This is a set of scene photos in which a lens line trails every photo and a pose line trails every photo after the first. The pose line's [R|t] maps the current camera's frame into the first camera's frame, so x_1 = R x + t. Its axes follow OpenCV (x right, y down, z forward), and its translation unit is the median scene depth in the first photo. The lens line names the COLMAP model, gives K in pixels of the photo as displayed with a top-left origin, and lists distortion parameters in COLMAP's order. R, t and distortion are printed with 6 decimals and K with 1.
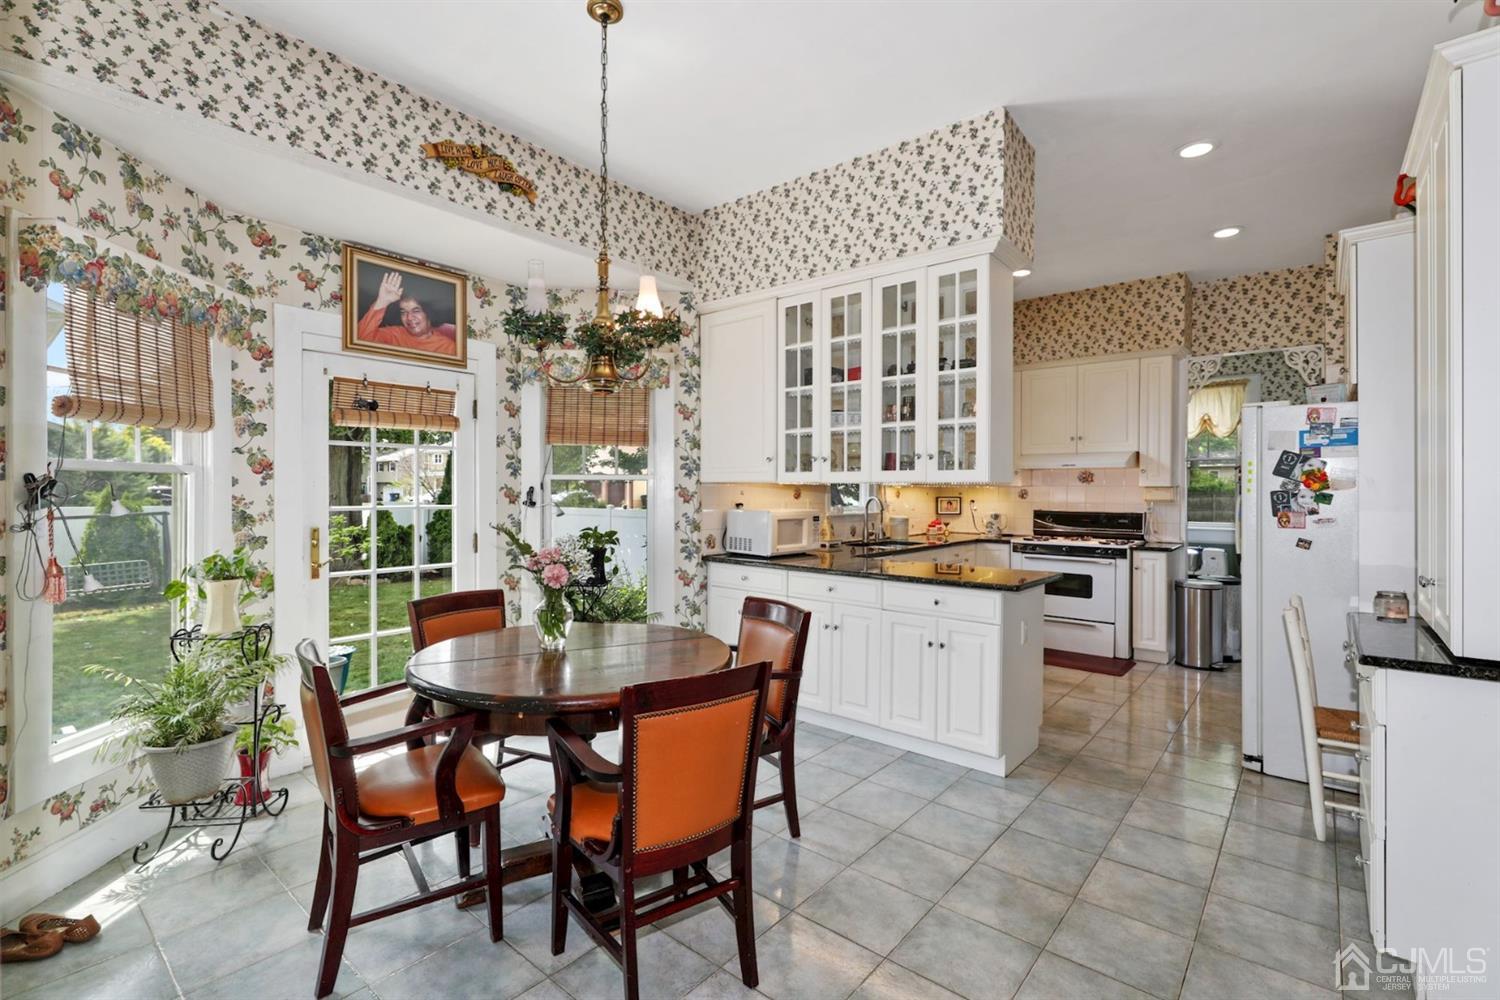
lens RADIAL K [[677.6, 0, 746.6], [0, 677.6, 493.8], [0, 0, 1]] dist [0.005695, -0.002915]
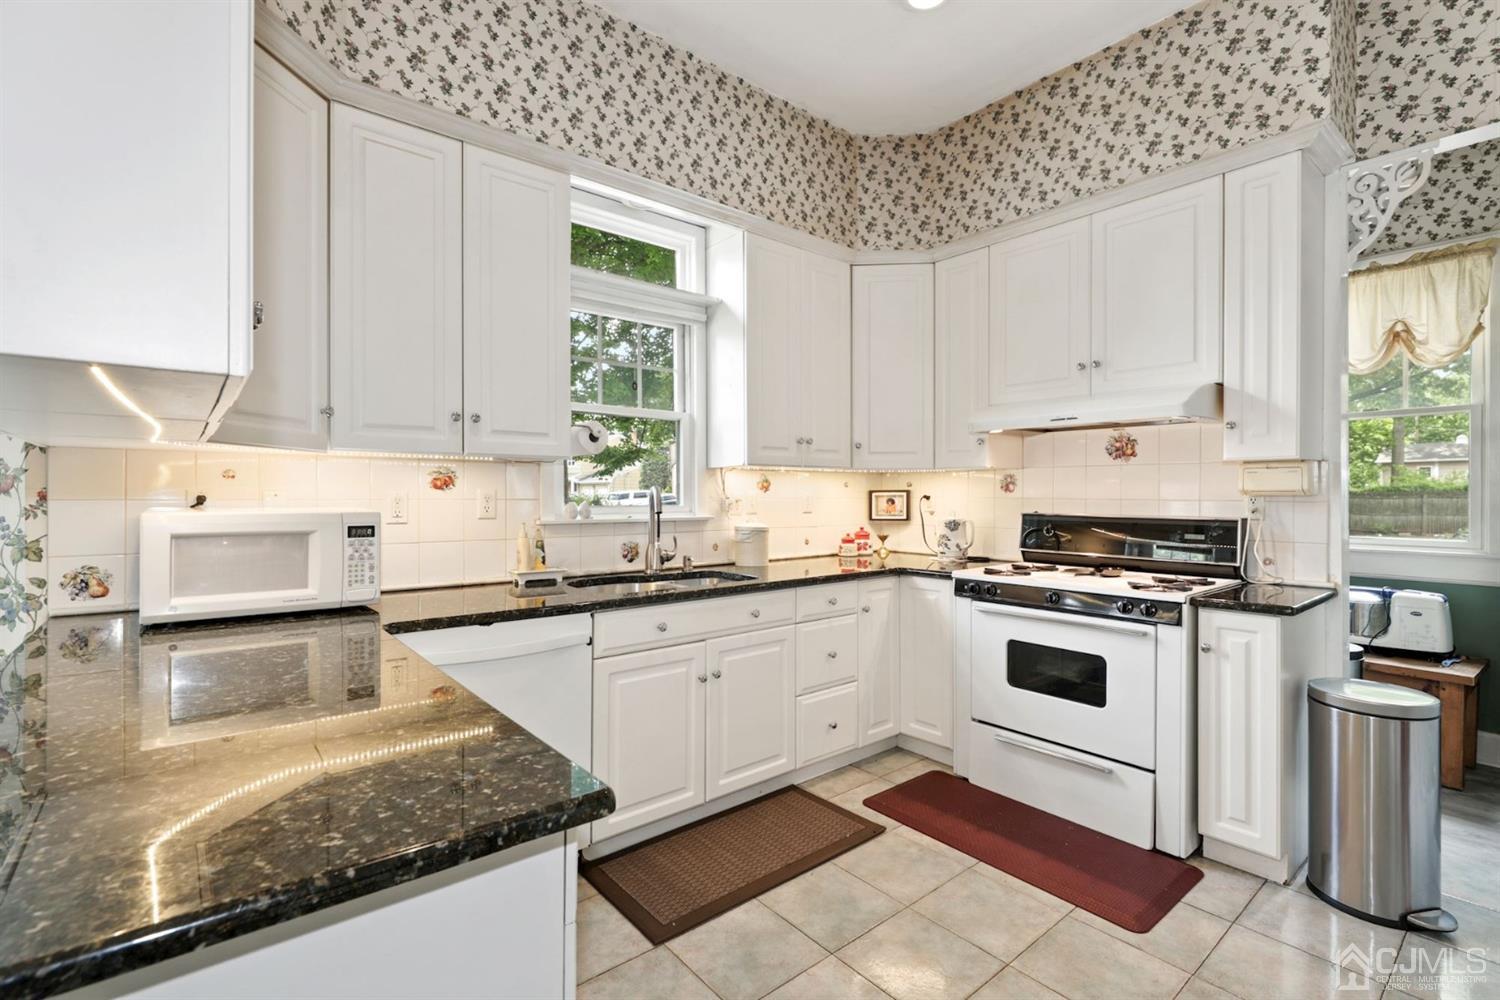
lens RADIAL K [[677.6, 0, 755.9], [0, 677.6, 496.7], [0, 0, 1]] dist [0.005695, -0.002915]
pose [[0.984737, -0.002955, -0.174025, 0.367032], [0.002736, 0.999995, -0.001500, 0.013503], [0.174028, 0.001001, 0.984740, 0.525476]]
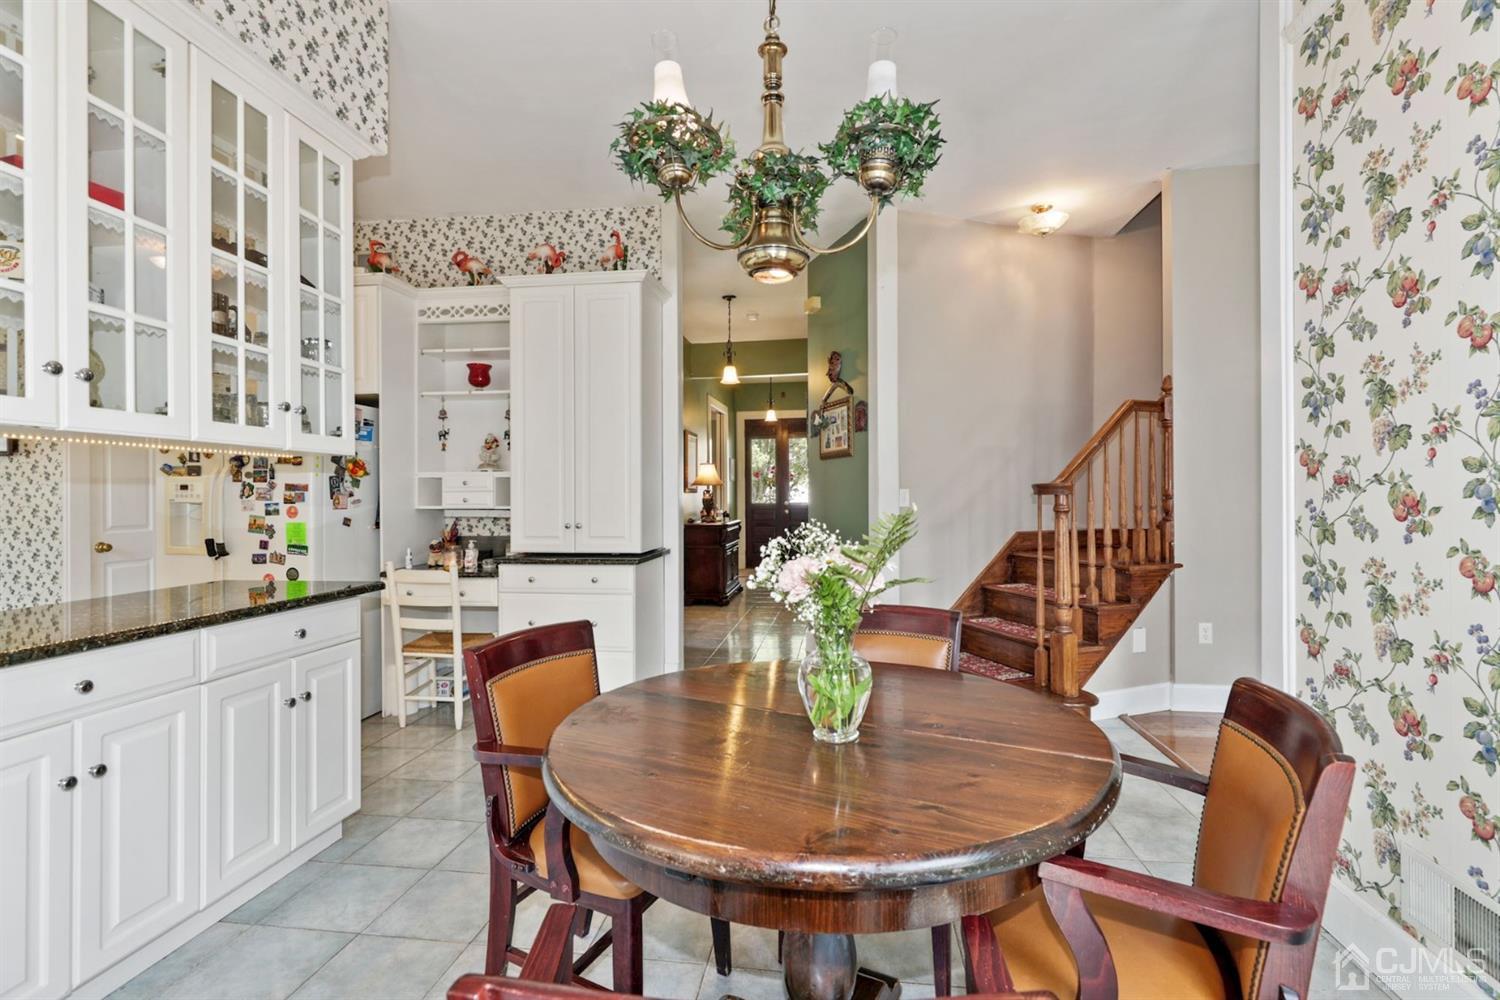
lens RADIAL K [[677.6, 0, 753.0], [0, 677.6, 492.9], [0, 0, 1]] dist [0.005695, -0.002915]
pose [[-0.528706, 0.001281, 0.848804, -0.309127], [0.007138, 0.999970, 0.002937, 0.014777], [-0.848775, 0.007612, -0.528700, 0.592894]]
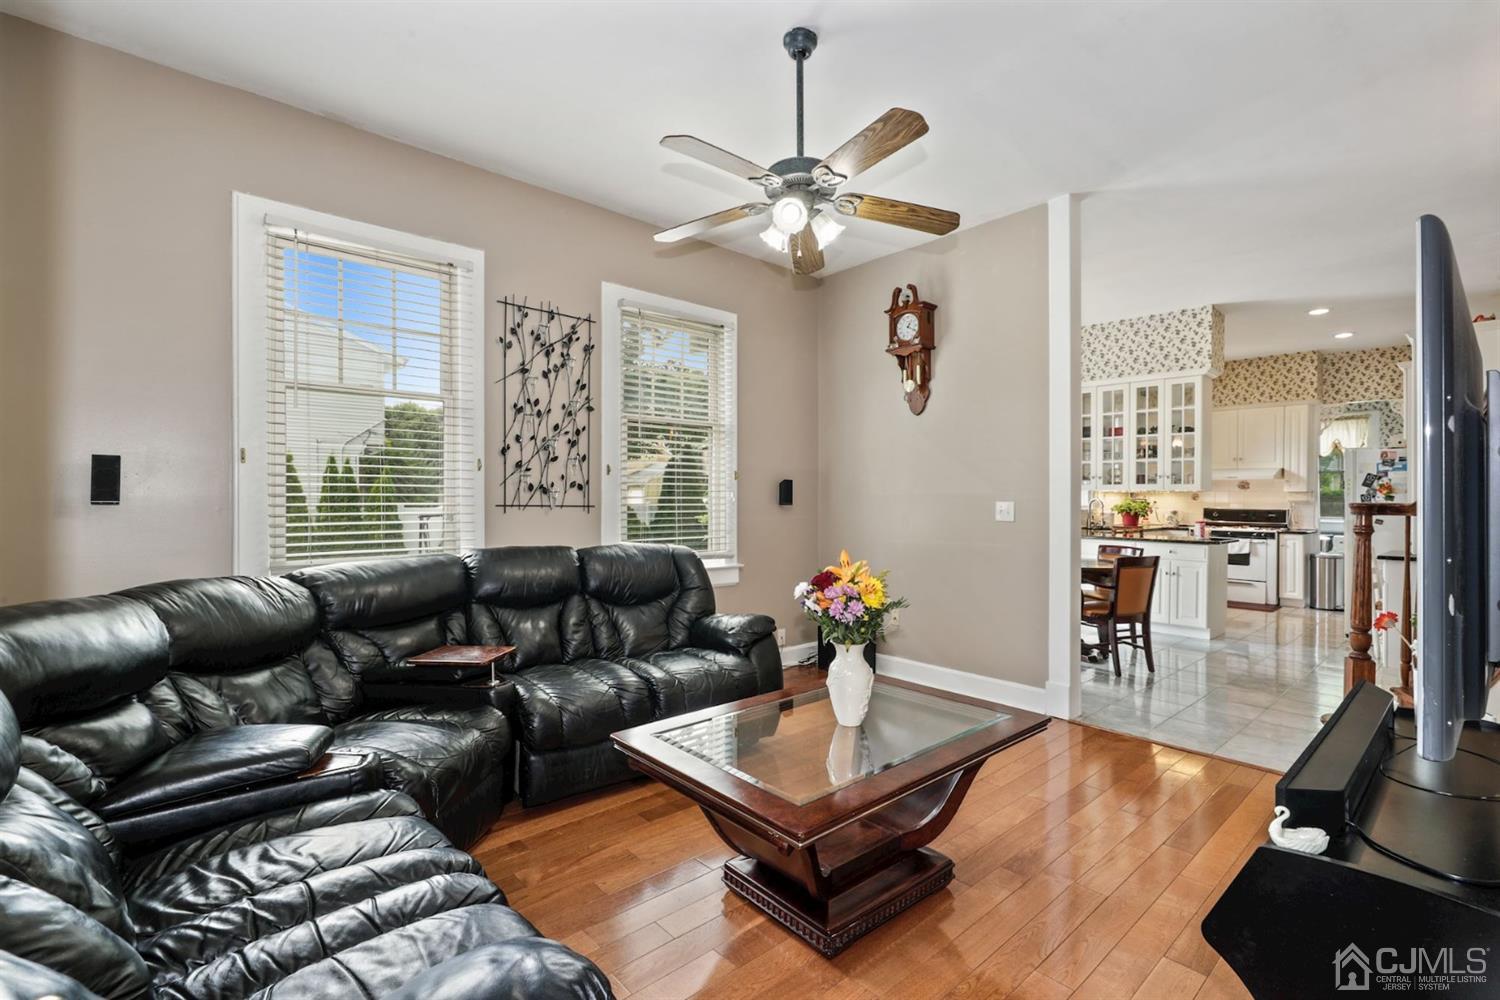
lens RADIAL K [[677.6, 0, 754.1], [0, 677.6, 500.6], [0, 0, 1]] dist [0.005695, -0.002915]
pose [[0.990795, 0.000742, -0.135370, -0.388912], [-0.000316, 0.999995, 0.003166, 0.004564], [0.135371, -0.003094, 0.990790, -0.663417]]
